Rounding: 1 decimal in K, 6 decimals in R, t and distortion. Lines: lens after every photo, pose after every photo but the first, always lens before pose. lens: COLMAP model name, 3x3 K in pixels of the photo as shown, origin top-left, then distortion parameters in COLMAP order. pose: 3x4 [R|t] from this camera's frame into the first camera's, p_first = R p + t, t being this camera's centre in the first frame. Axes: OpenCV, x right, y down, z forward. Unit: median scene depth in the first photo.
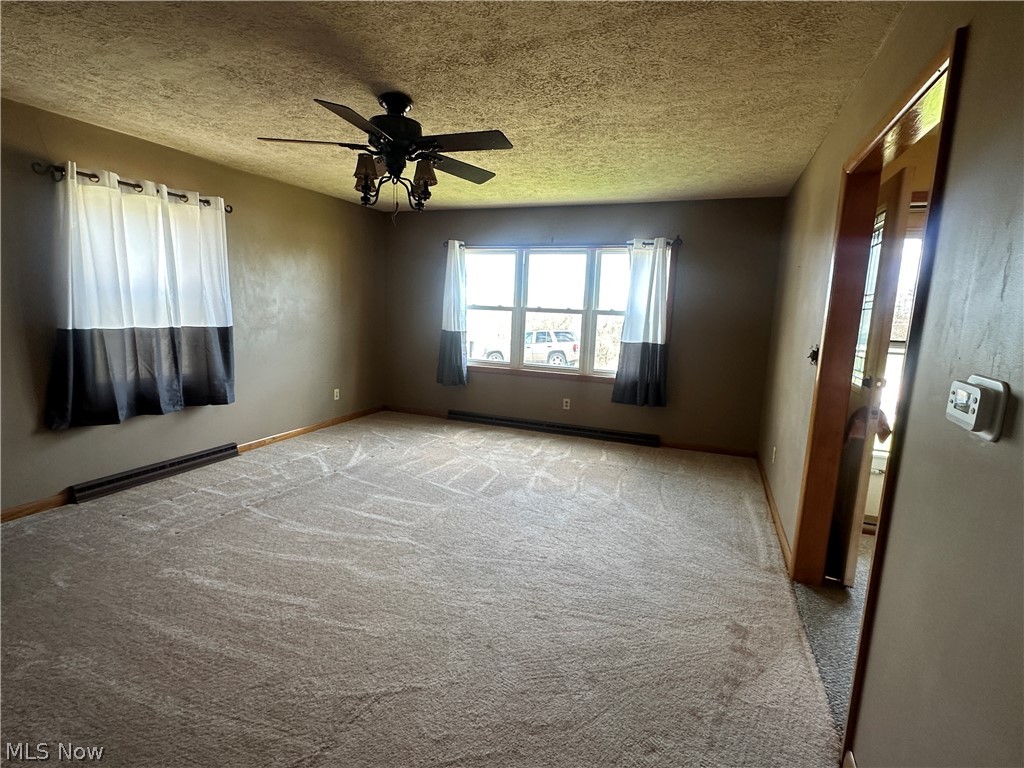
lens RADIAL K [[506.1, 0, 512.0], [0, 506.1, 384.0], [0, 0, 1]] dist [-0.000774, -0.000191]
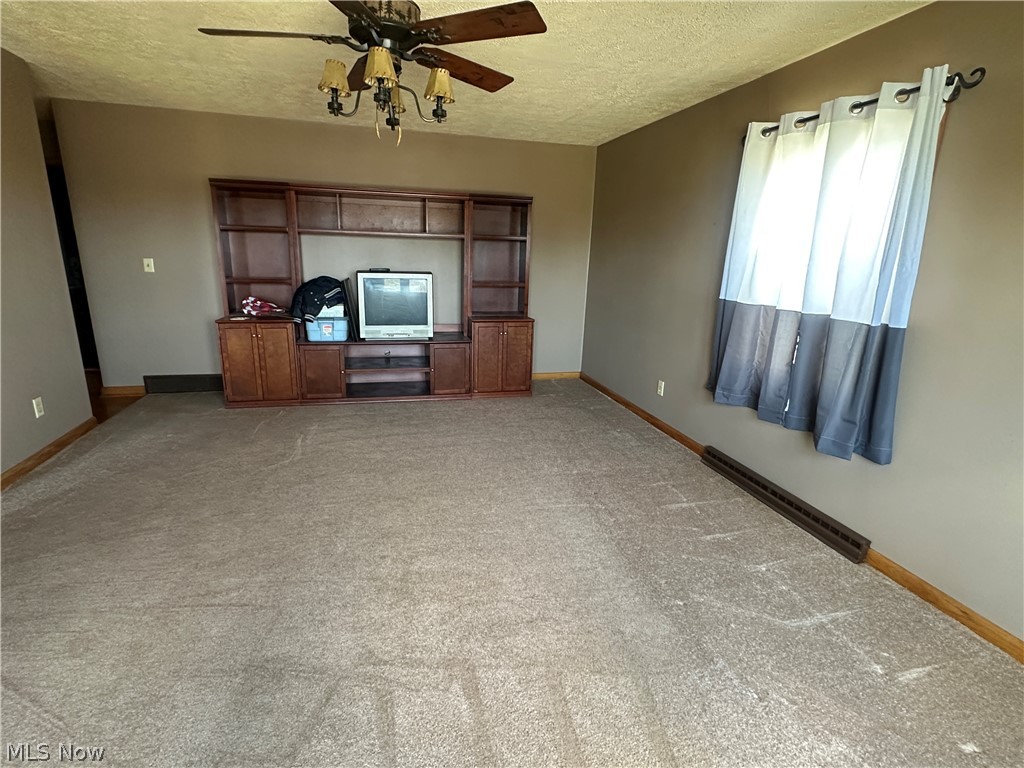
lens RADIAL K [[506.1, 0, 512.0], [0, 506.1, 384.0], [0, 0, 1]] dist [-0.000774, -0.000191]
pose [[-0.799134, 0.093799, -0.593790, 0.078050], [-0.154008, 0.922844, 0.353045, -0.203257], [0.581091, 0.373579, -0.723030, 1.292065]]
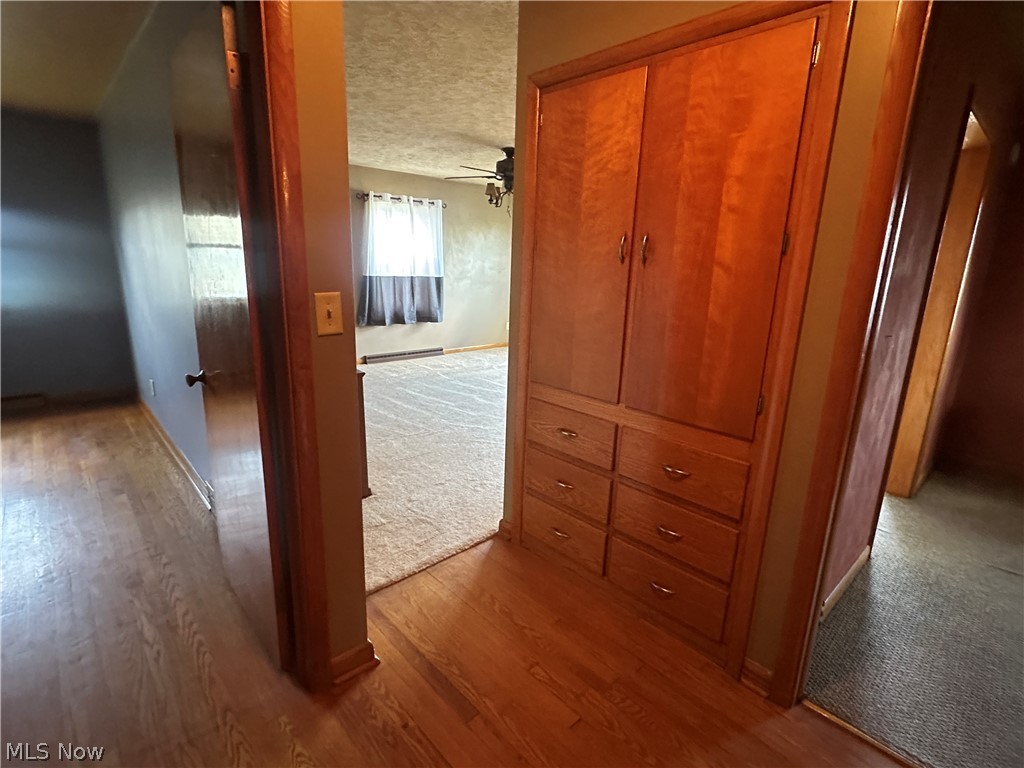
lens RADIAL K [[506.1, 0, 512.0], [0, 506.1, 384.0], [0, 0, 1]] dist [-0.000774, -0.000191]
pose [[0.905269, 0.093176, -0.414496, 0.429827], [-0.063616, 0.994383, 0.084590, 0.093826], [0.420050, -0.050208, 0.906111, -0.498979]]
